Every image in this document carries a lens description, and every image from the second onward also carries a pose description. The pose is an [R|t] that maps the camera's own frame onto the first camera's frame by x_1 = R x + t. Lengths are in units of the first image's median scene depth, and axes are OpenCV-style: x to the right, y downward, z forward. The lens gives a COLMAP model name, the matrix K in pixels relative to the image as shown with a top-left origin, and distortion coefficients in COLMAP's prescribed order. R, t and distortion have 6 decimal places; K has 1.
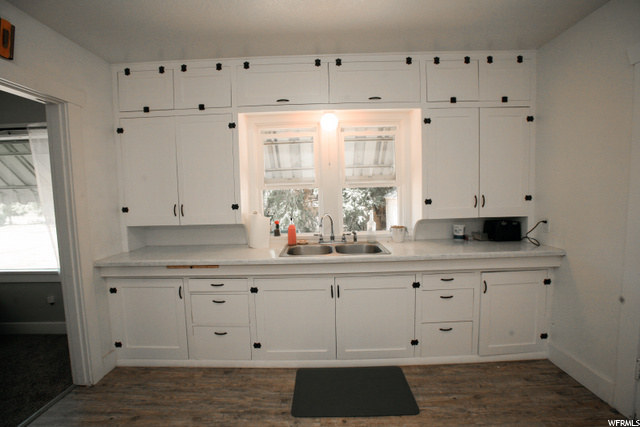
lens RADIAL K [[295.4, 0, 318.8], [0, 295.4, 215.0], [0, 0, 1]] dist [-0.069526, 0.024306]
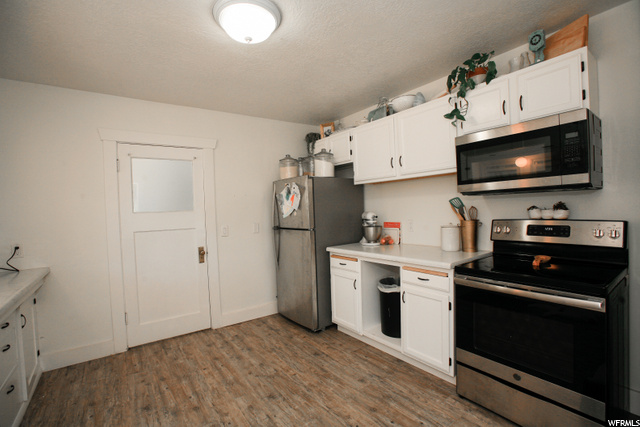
lens RADIAL K [[292.3, 0, 318.6], [0, 292.3, 215.0], [0, 0, 1]] dist [-0.070465, 0.023709]
pose [[-0.602515, 0.028545, 0.797597, -0.692860], [0.109423, 0.992878, 0.047126, -0.023572], [-0.790571, 0.115669, -0.601347, 0.733579]]
